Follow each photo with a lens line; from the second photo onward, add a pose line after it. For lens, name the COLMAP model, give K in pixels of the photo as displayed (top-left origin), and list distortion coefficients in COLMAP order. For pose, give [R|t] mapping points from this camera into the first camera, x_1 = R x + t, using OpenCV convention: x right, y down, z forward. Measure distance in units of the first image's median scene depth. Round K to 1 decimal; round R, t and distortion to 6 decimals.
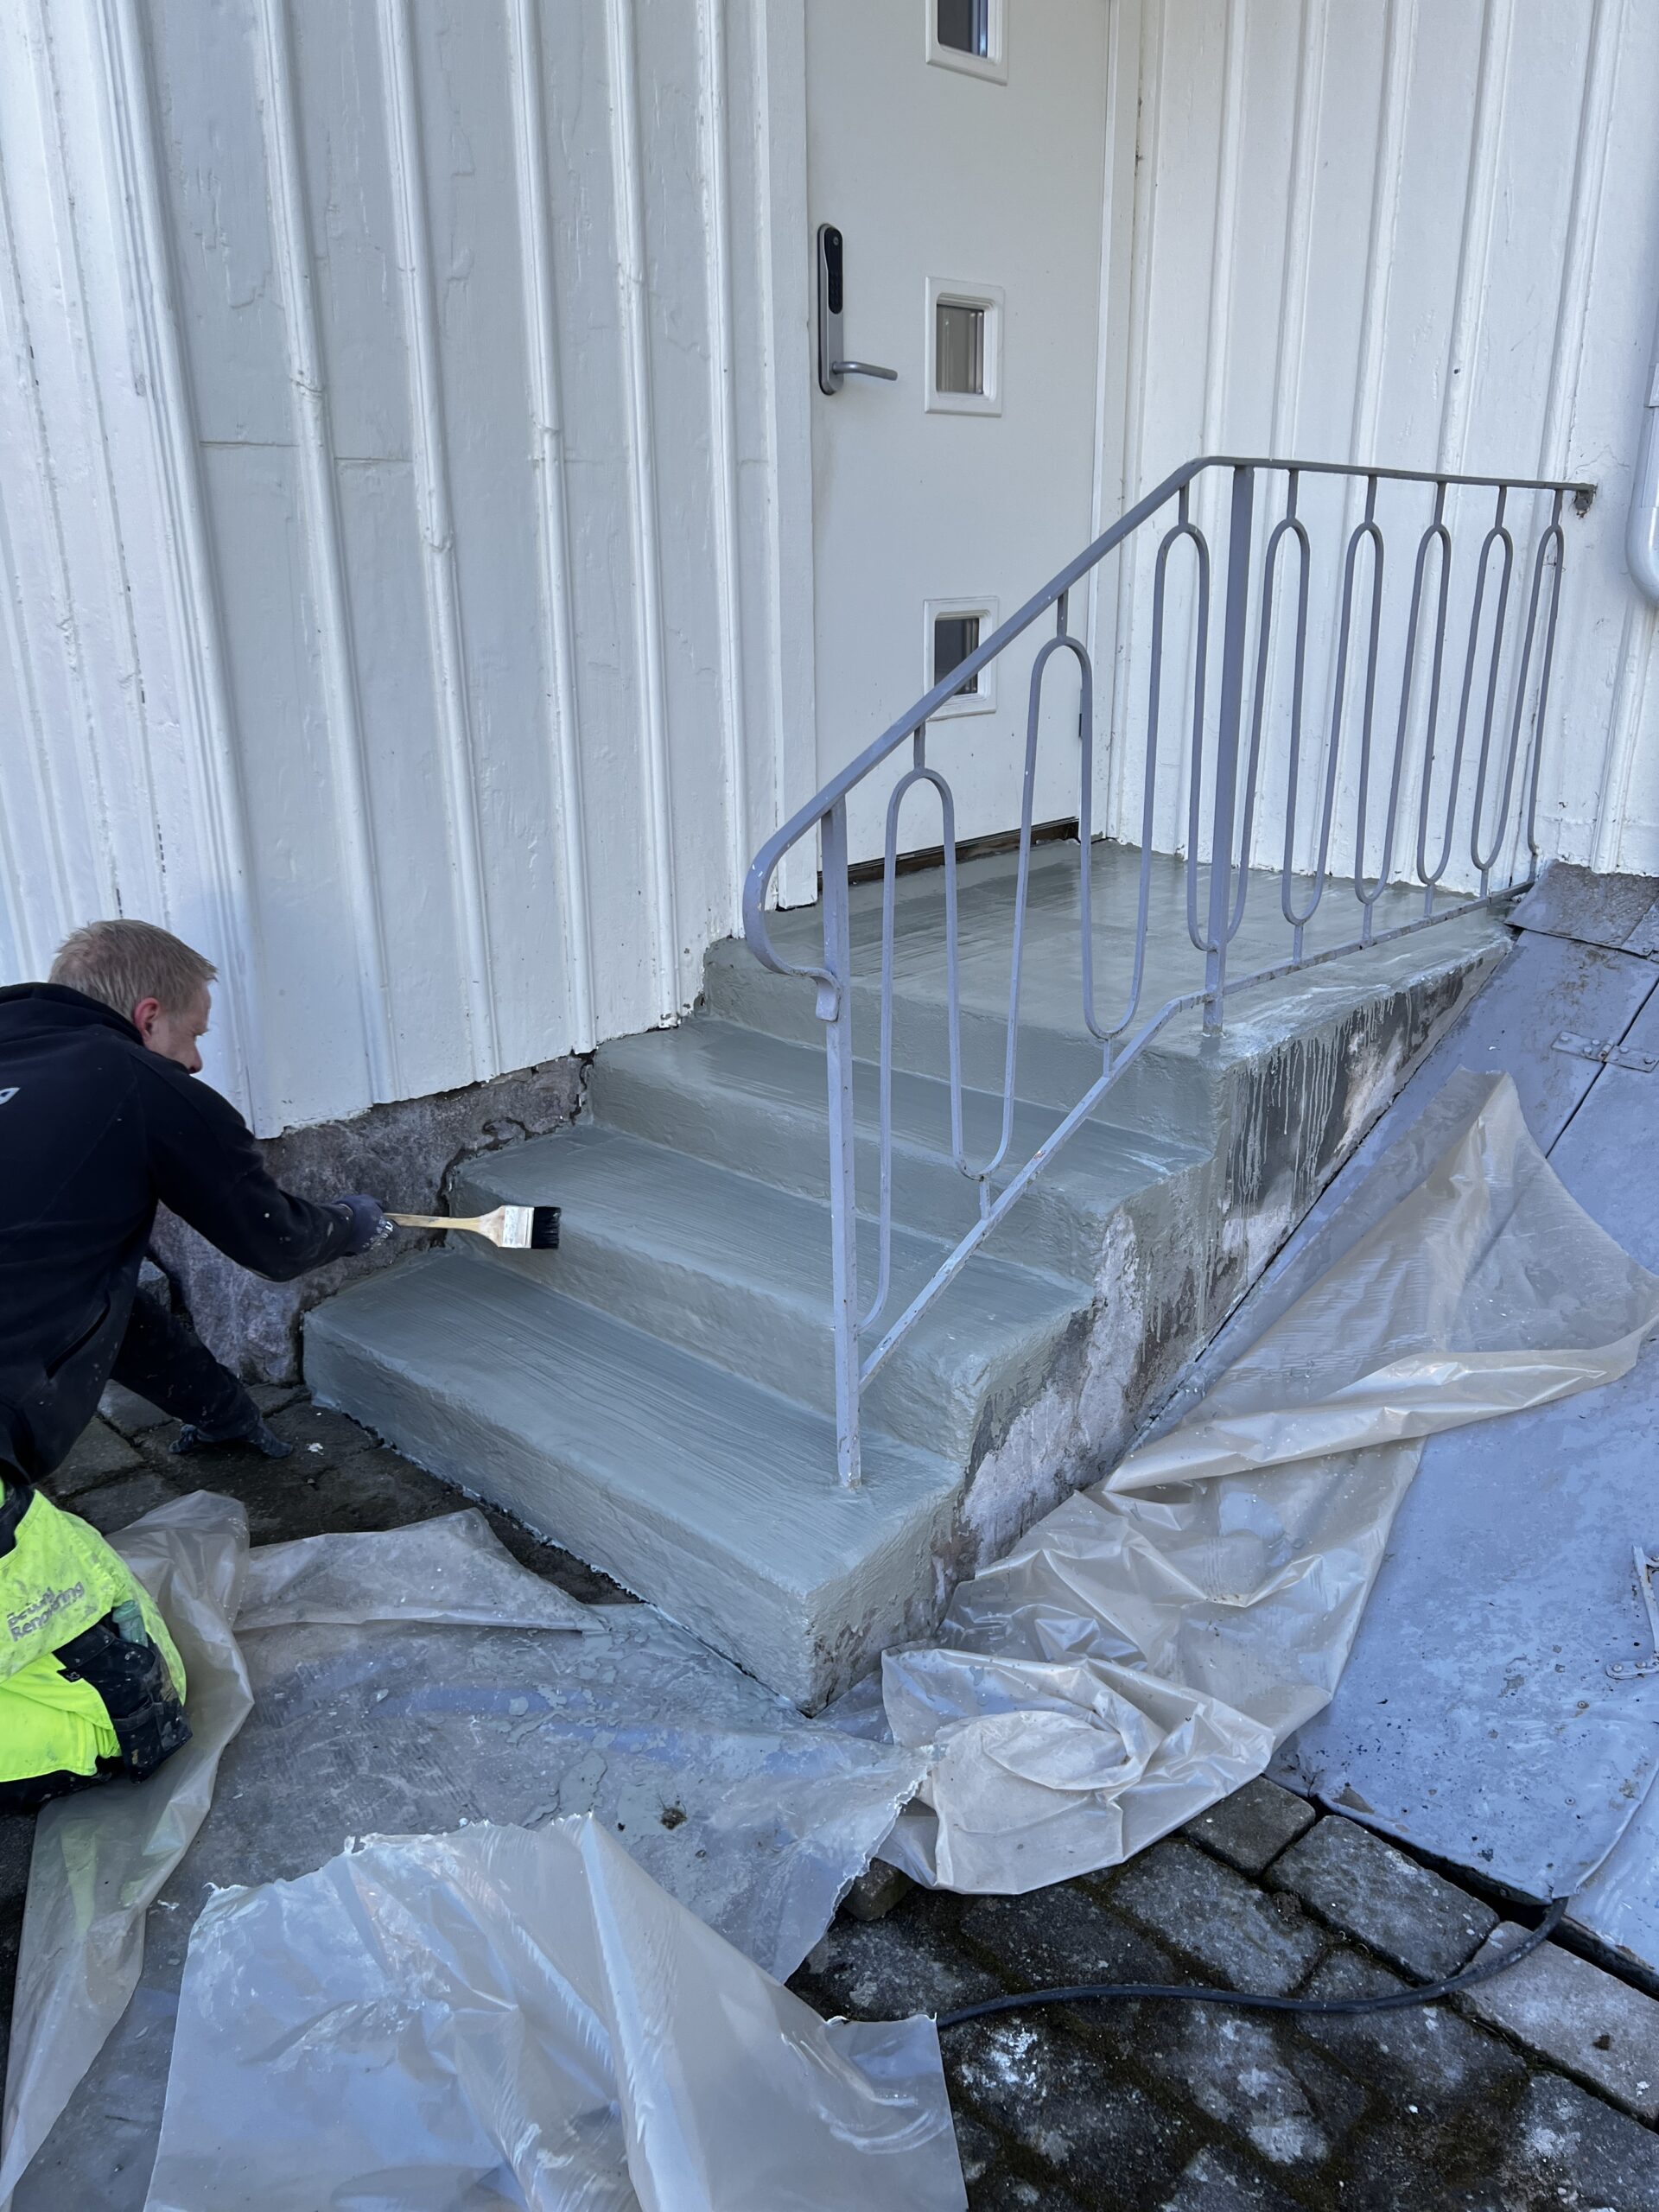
lens RADIAL K [[1661.4, 0, 835.7], [0, 1661.4, 1107.1], [0, 0, 1]] dist [0.033065, -0.030214]
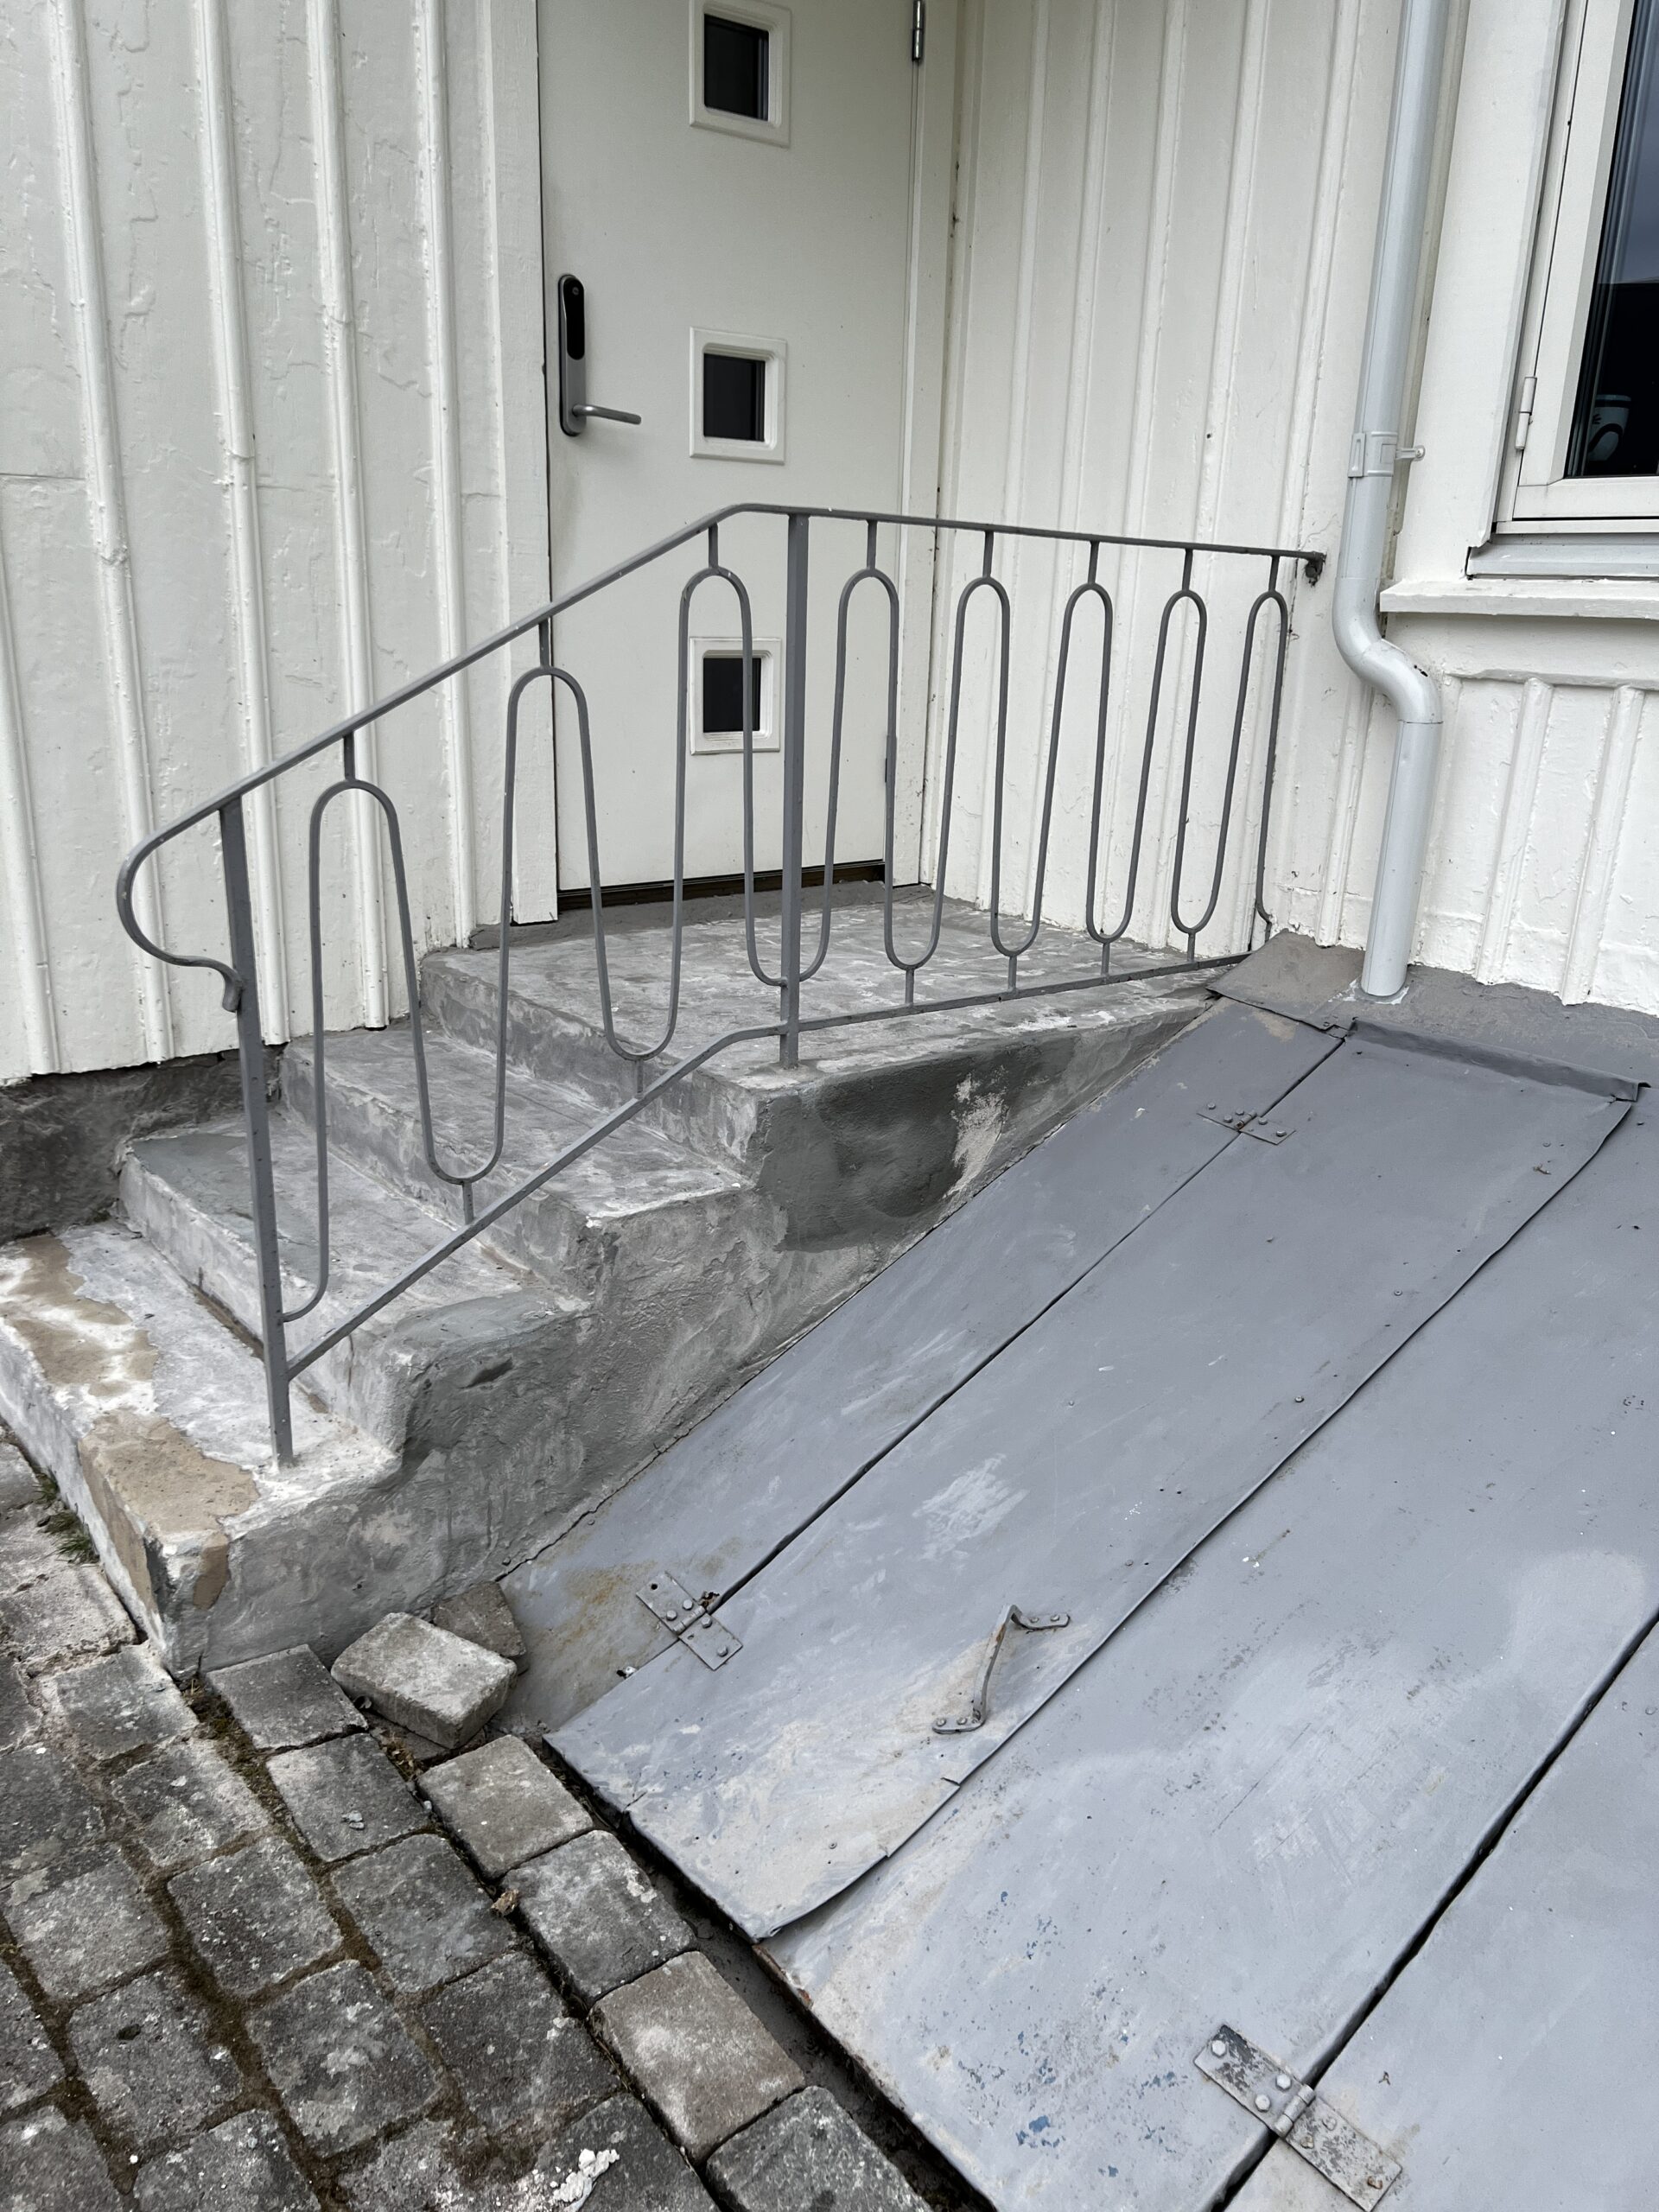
lens RADIAL K [[1661.4, 0, 837.8], [0, 1661.4, 1096.0], [0, 0, 1]] dist [0.033065, -0.030214]
pose [[0.990082, 0.079768, -0.115648, 0.337726], [-0.083364, 0.996164, -0.026590, -0.002253], [0.113084, 0.035967, 0.992934, -0.002039]]
